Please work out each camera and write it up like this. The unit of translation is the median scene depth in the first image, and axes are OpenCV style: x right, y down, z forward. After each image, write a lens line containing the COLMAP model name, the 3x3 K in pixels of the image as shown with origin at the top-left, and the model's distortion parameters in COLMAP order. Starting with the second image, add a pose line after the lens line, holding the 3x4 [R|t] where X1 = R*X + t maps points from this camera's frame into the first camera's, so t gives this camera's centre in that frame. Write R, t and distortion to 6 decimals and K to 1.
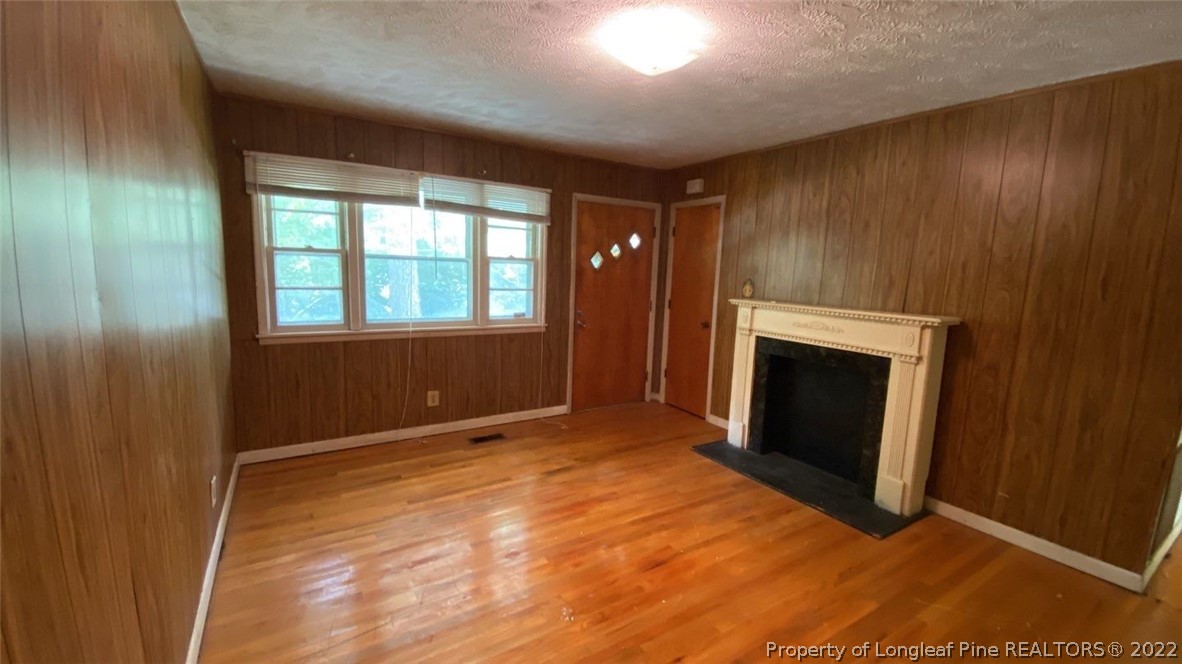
lens RADIAL K [[476.4, 0, 588.2], [0, 476.4, 331.7], [0, 0, 1]] dist [0.019623, -0.016790]
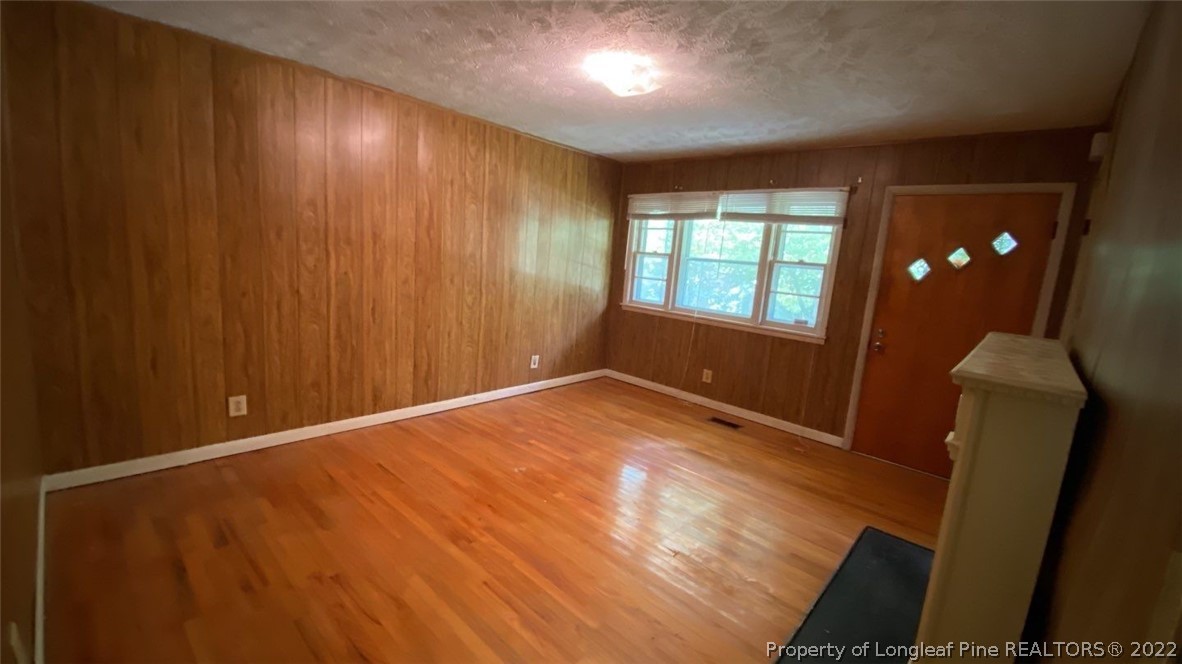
lens RADIAL K [[476.4, 0, 592.6], [0, 476.4, 332.0], [0, 0, 1]] dist [0.019623, -0.016790]
pose [[0.268127, 0.143454, -0.952643, 0.850500], [-0.199959, 0.975603, 0.090631, -0.024090], [0.942403, 0.166189, 0.290271, 0.410845]]
